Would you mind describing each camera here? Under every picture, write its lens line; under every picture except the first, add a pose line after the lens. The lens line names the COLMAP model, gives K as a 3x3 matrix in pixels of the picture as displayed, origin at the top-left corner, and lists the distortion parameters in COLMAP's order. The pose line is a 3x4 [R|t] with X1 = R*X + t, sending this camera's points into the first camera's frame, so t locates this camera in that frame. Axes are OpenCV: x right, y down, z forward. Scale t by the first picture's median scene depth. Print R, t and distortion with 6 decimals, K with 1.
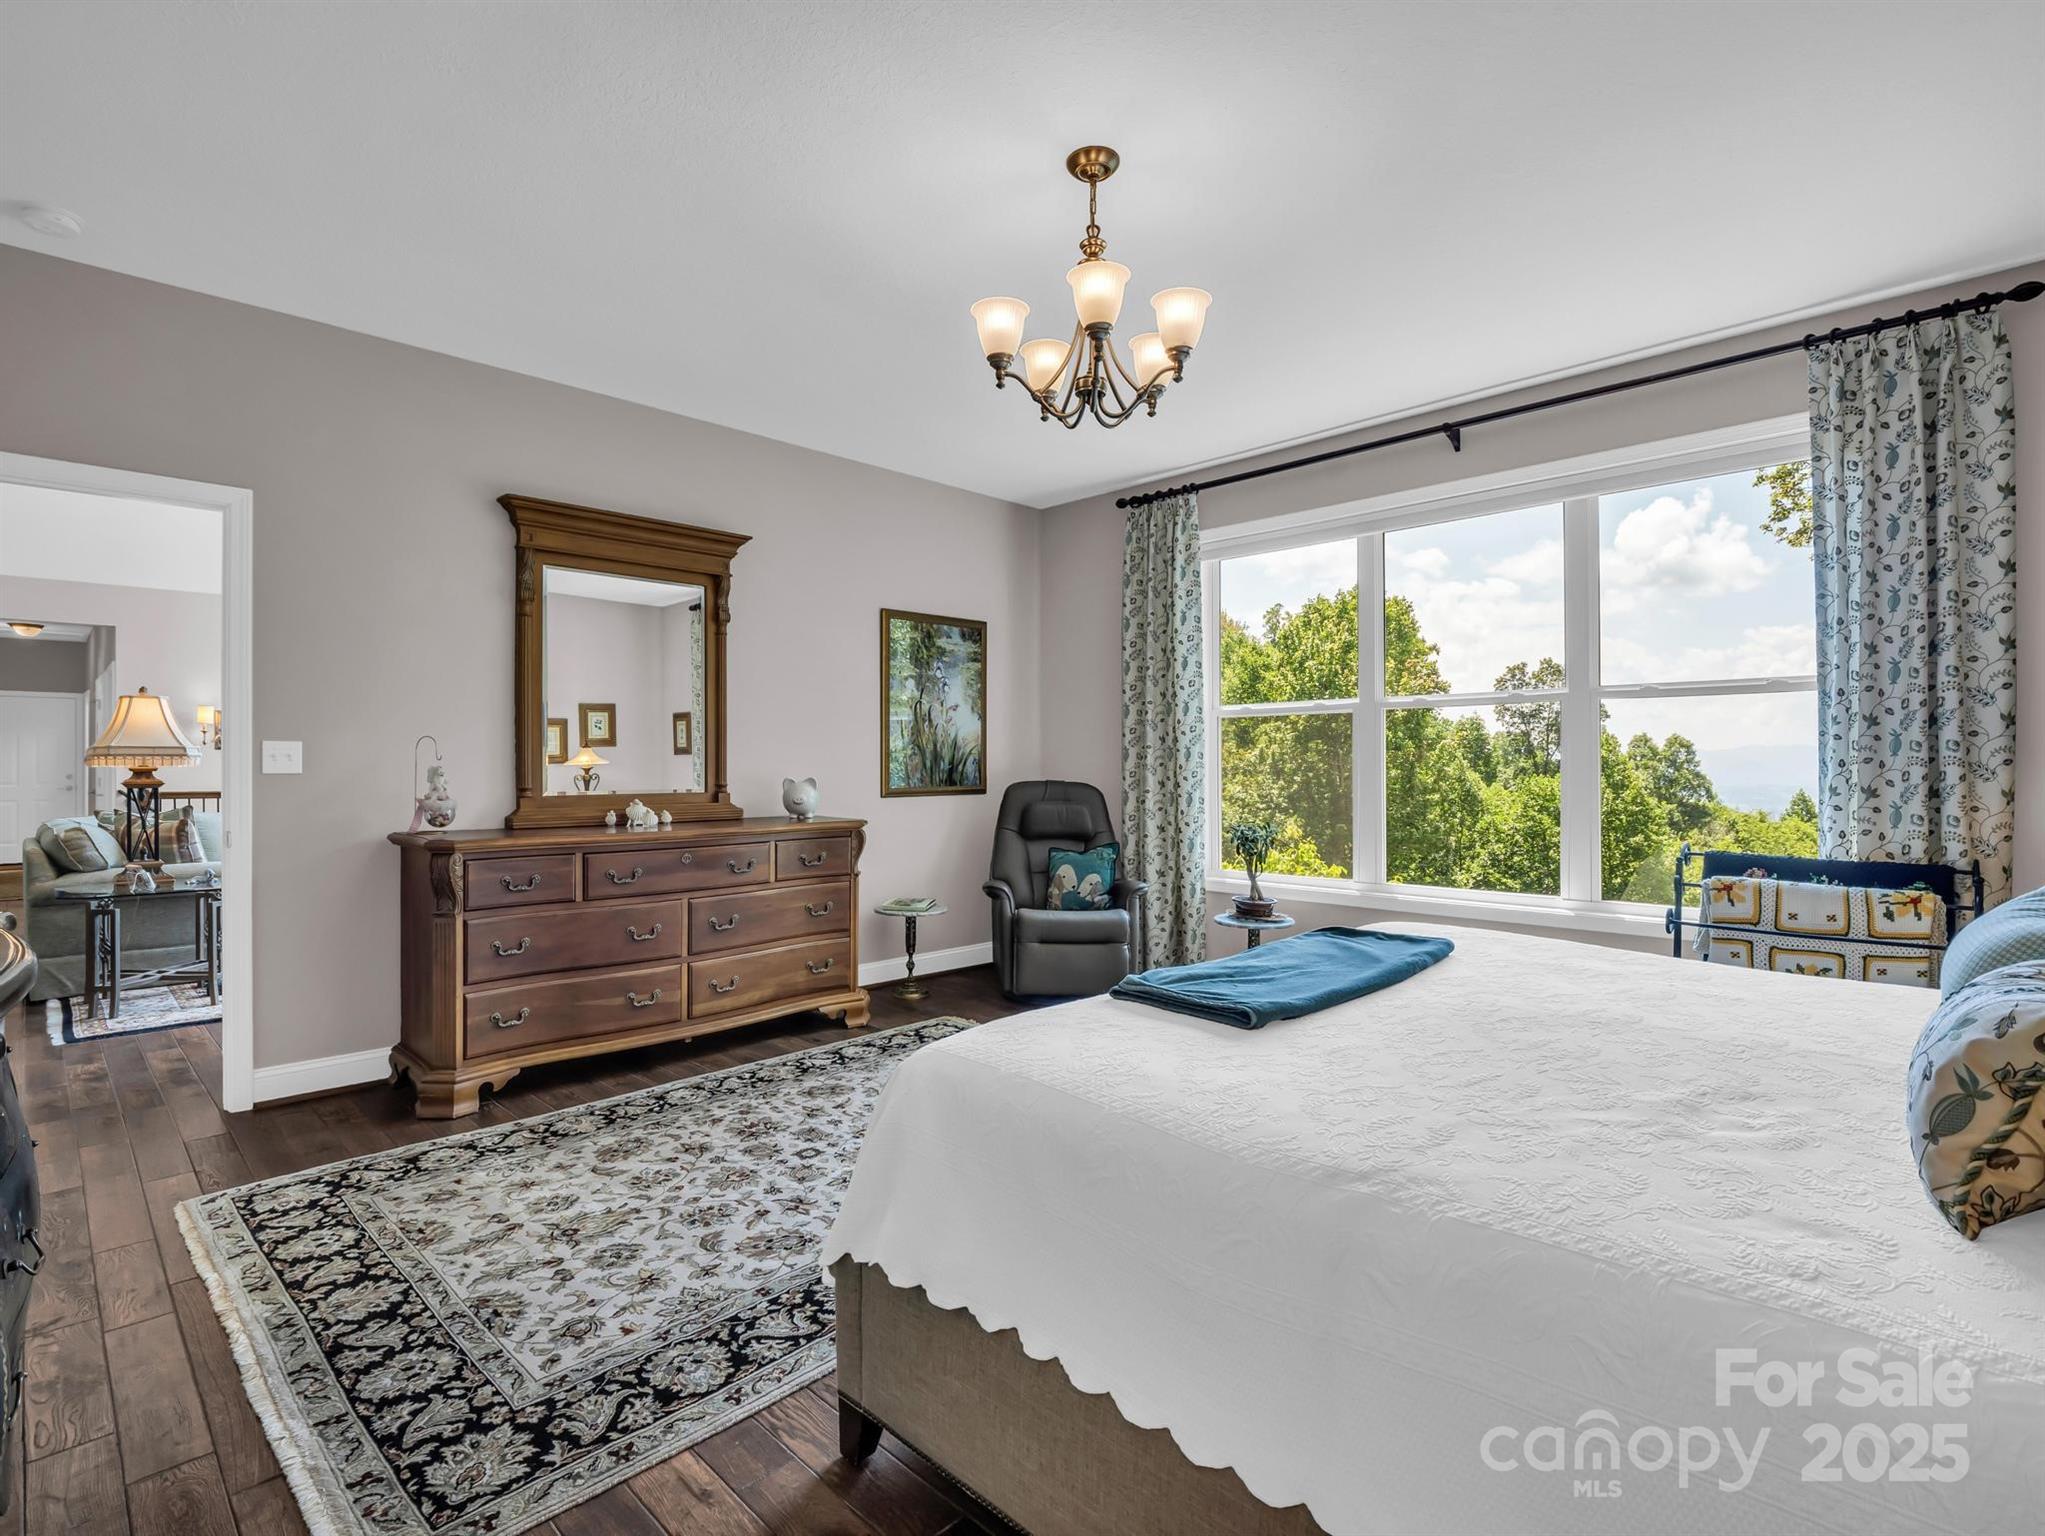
lens RADIAL K [[1007.9, 0, 1006.7], [0, 1007.9, 767.7], [0, 0, 1]] dist [-0.011862, -0.004120]
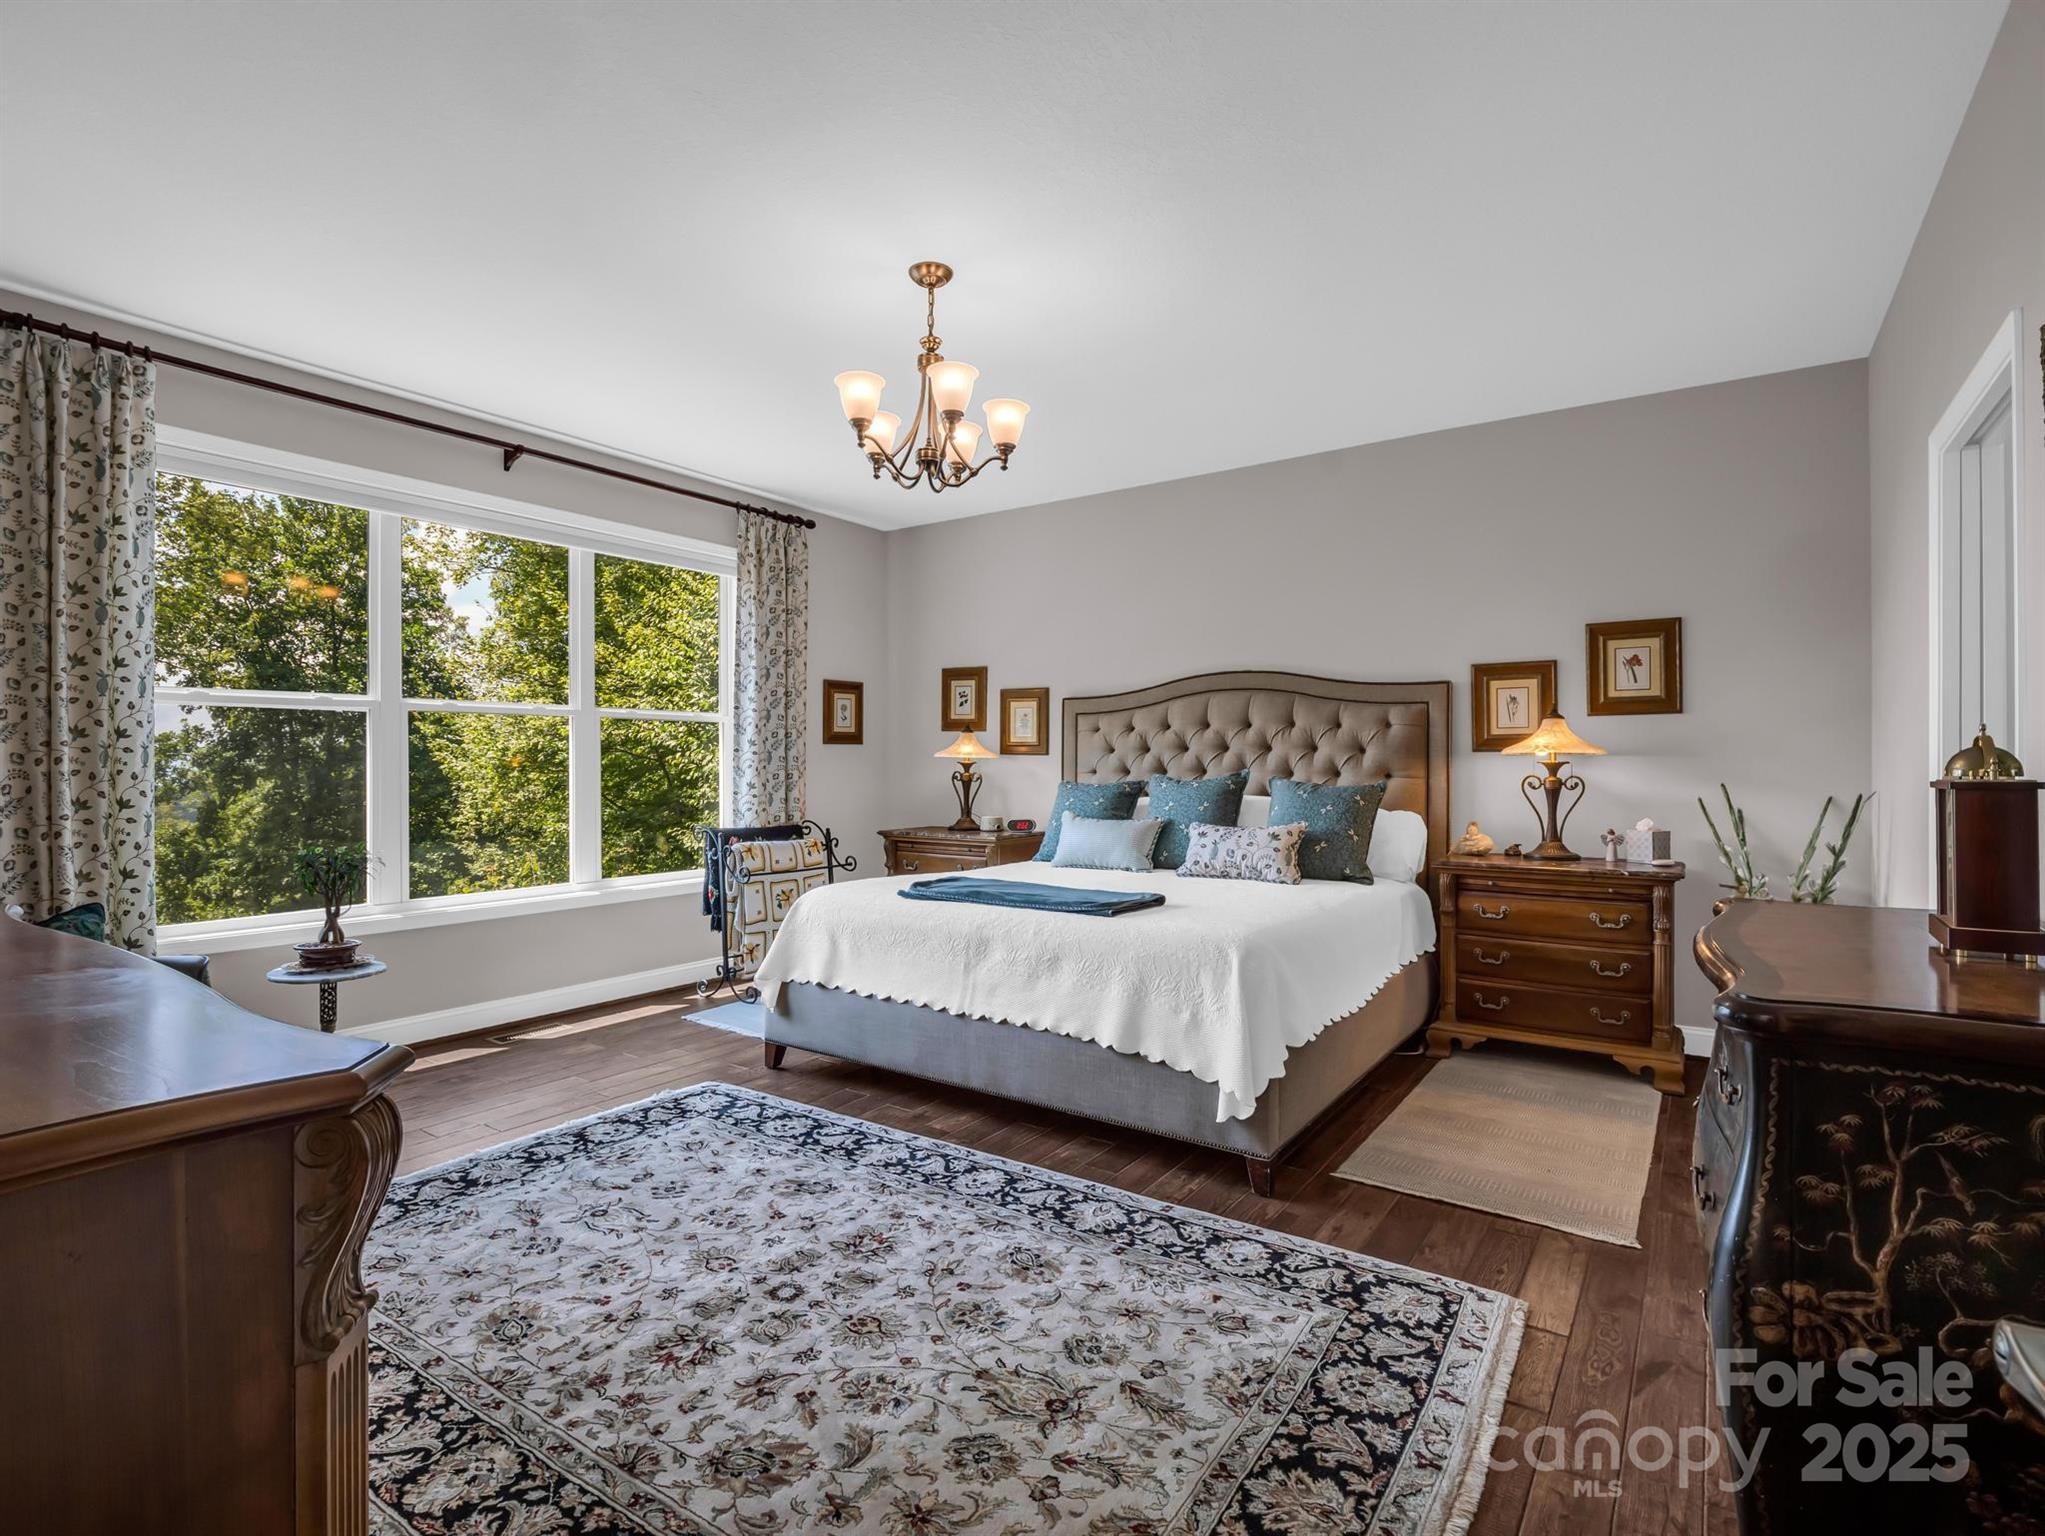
lens RADIAL K [[1007.9, 0, 1006.7], [0, 1007.9, 767.7], [0, 0, 1]] dist [-0.011862, -0.004120]
pose [[-0.177409, -0.000377, 0.984137, -1.334001], [0.004196, 0.999991, 0.001139, -0.010857], [-0.984128, 0.004331, -0.177406, 1.342681]]
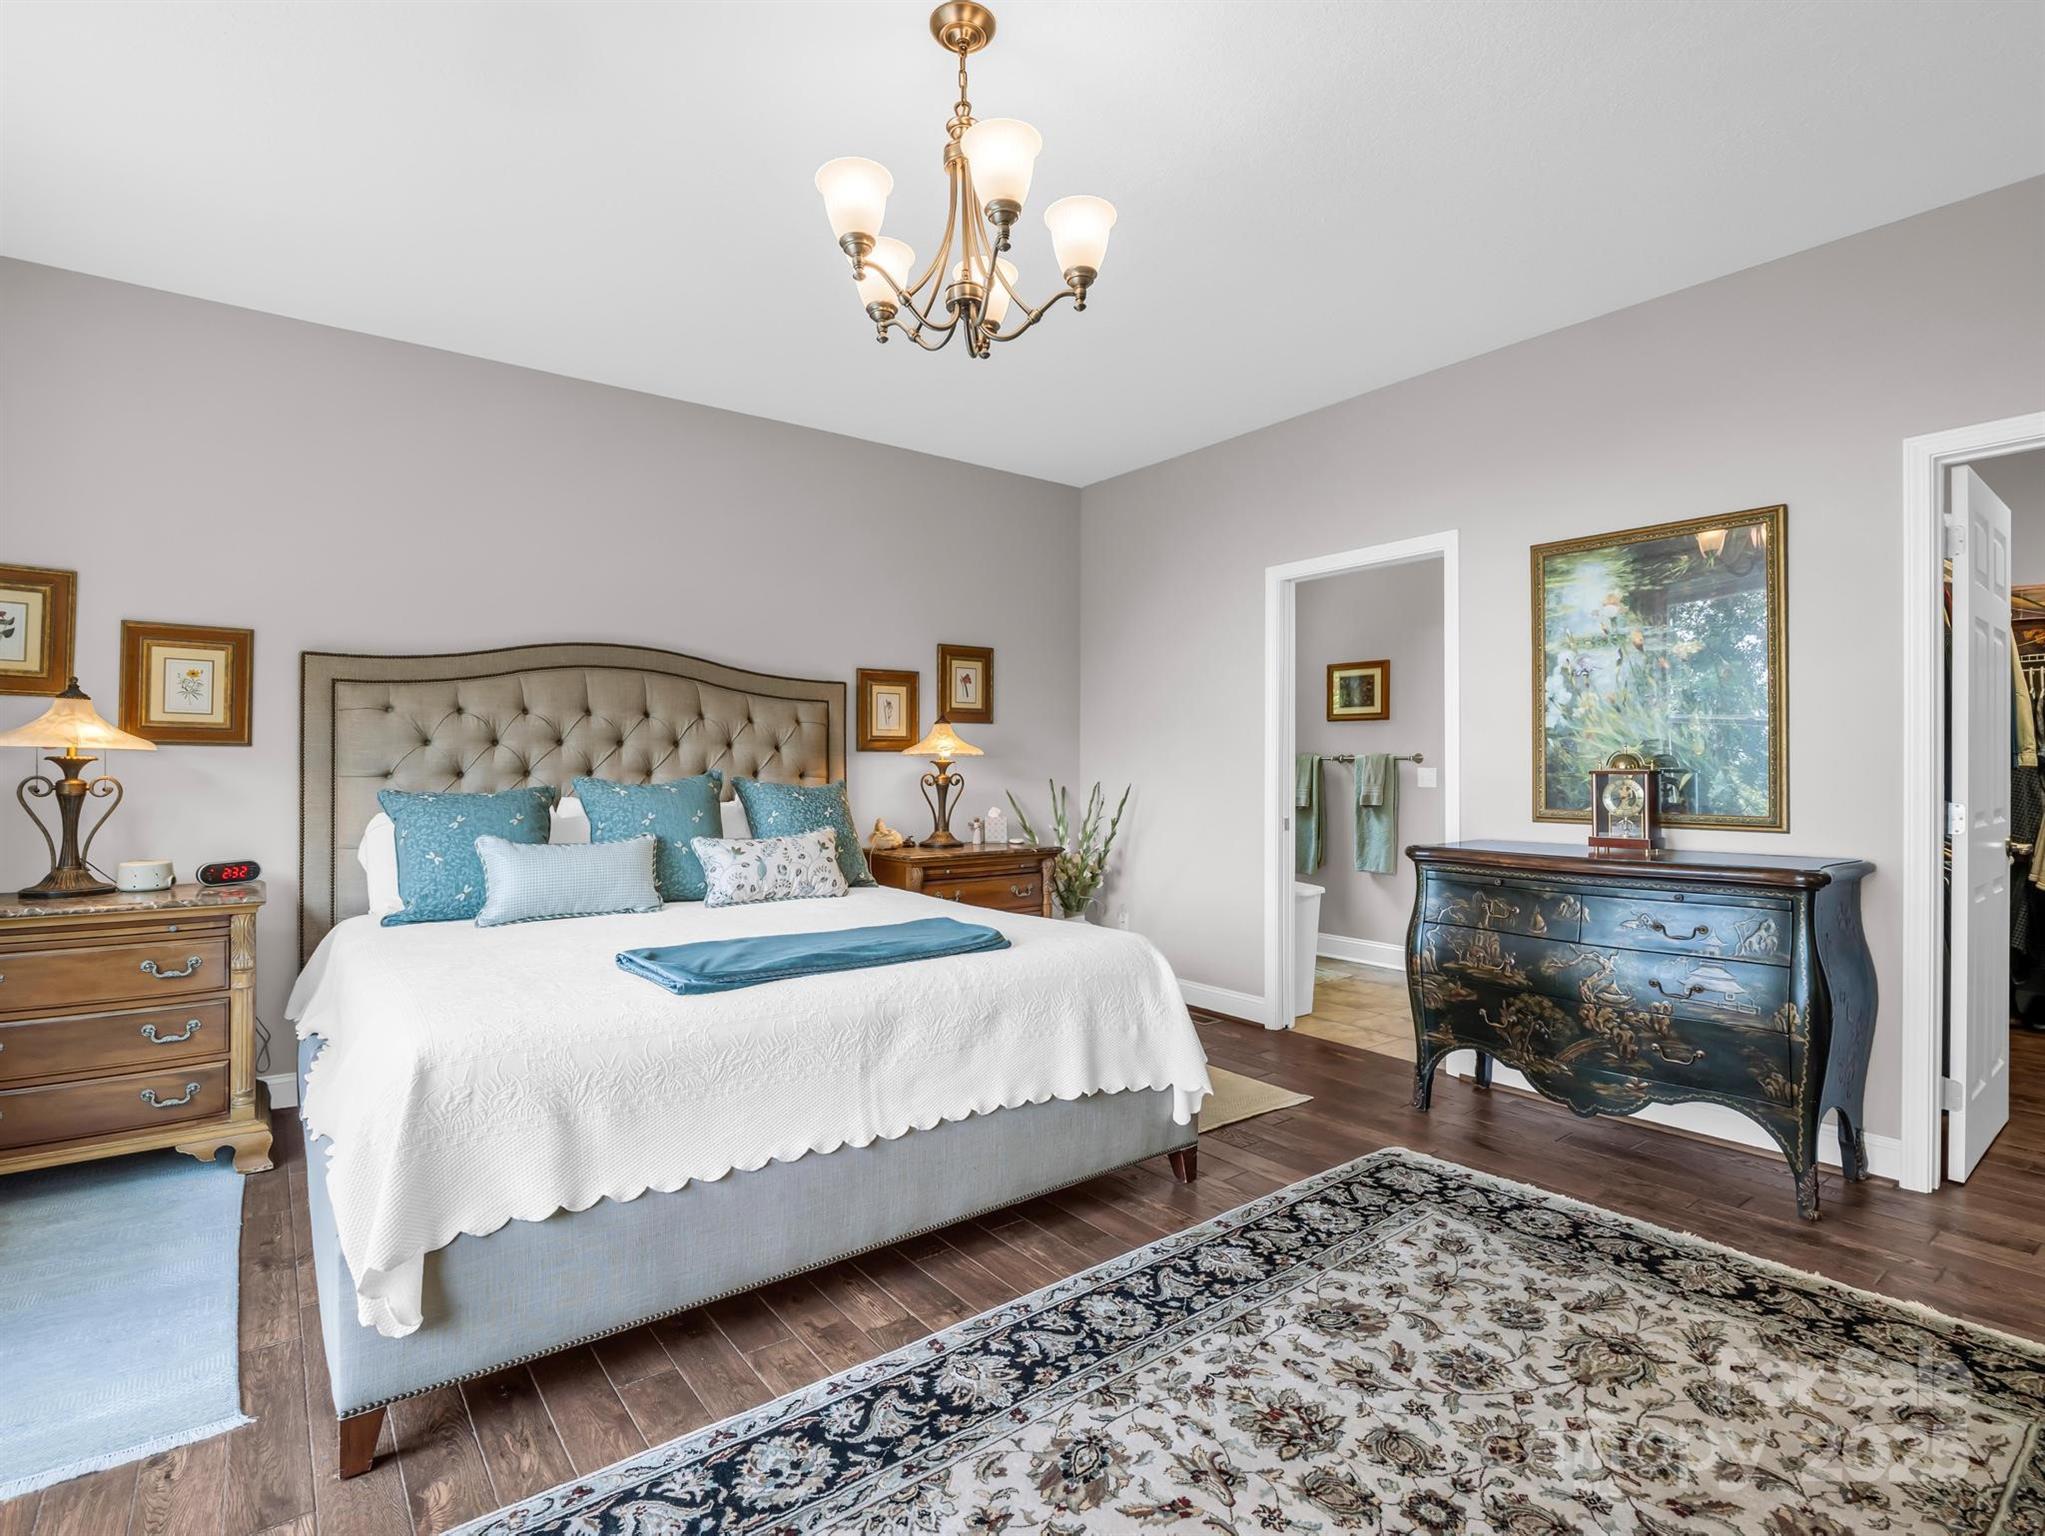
lens RADIAL K [[1007.1, 0, 1021.0], [0, 1007.1, 763.2], [0, 0, 1]] dist [-0.023020, -0.001009]
pose [[-0.991949, 0.004258, 0.126568, -0.070596], [0.004251, 0.999991, -0.000321, -0.010567], [-0.126568, 0.000219, -0.991958, 2.130163]]
